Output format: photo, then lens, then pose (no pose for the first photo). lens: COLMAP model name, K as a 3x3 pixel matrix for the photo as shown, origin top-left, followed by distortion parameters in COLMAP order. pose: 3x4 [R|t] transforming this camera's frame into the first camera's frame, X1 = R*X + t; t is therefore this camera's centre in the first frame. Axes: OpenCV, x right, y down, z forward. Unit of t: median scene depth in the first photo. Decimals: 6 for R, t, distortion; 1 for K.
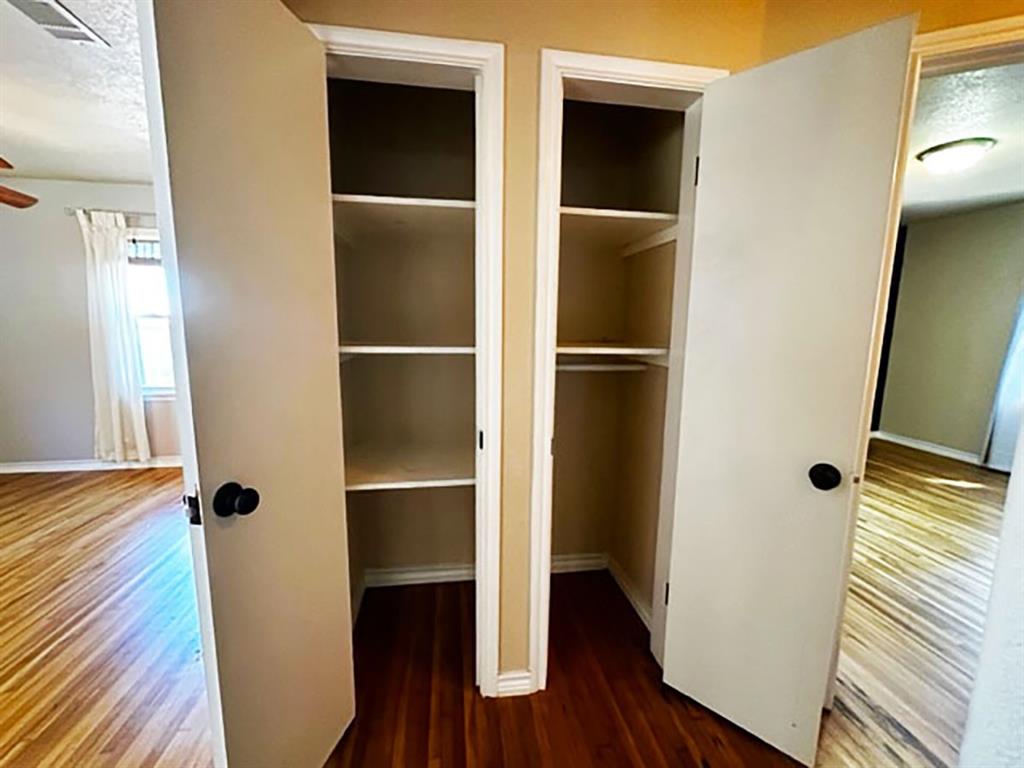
lens RADIAL K [[418.6, 0, 509.0], [0, 418.6, 383.7], [0, 0, 1]] dist [0.006882, 0.000181]
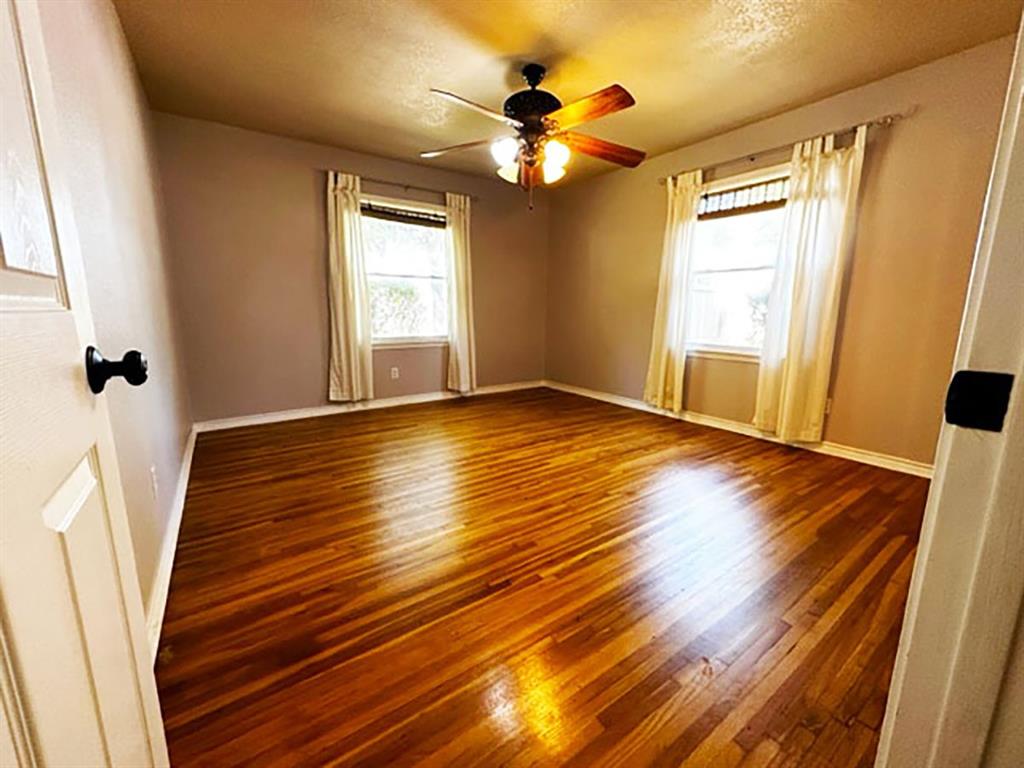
lens RADIAL K [[418.6, 0, 509.0], [0, 418.6, 383.7], [0, 0, 1]] dist [0.006882, 0.000181]
pose [[0.443838, 0.155776, -0.882463, -0.170107], [-0.123131, 0.986035, 0.112130, 0.061061], [0.887607, 0.058891, 0.456821, 0.176954]]
